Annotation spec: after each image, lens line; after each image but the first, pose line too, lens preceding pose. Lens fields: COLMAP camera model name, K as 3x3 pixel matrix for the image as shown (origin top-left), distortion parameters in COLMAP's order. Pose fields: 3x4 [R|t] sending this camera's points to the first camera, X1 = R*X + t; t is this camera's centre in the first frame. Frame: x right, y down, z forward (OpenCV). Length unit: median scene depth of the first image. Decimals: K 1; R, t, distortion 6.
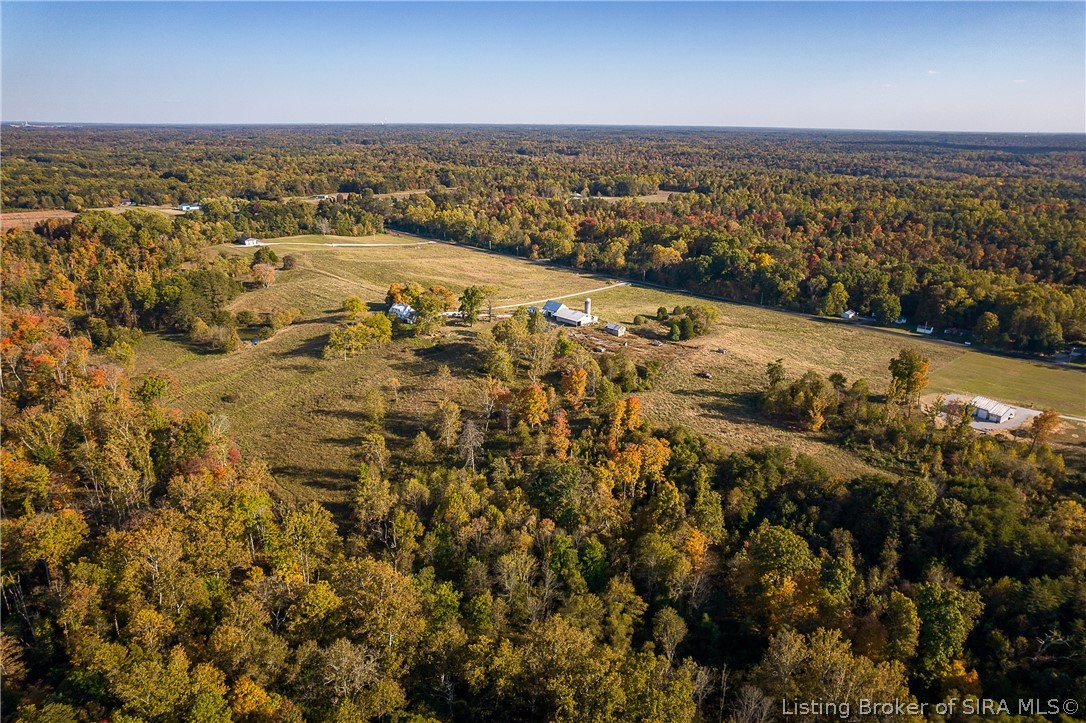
lens RADIAL K [[694.4, 0, 550.0], [0, 694.4, 361.4], [0, 0, 1]] dist [-0.078168, 0.075149]
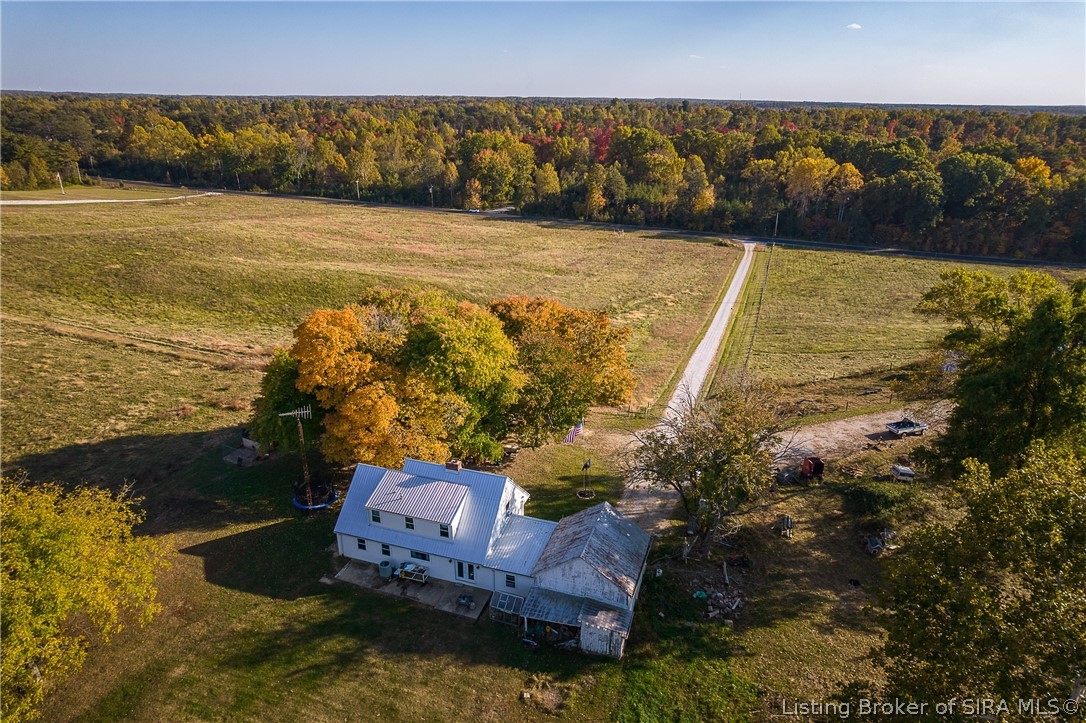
lens RADIAL K [[694.4, 0, 550.0], [0, 694.4, 361.4], [0, 0, 1]] dist [-0.078168, 0.075149]
pose [[0.927556, -0.131338, 0.349843, -0.150084], [0.120045, 0.991306, 0.053875, -0.066793], [-0.353877, -0.007975, 0.935258, 0.551251]]
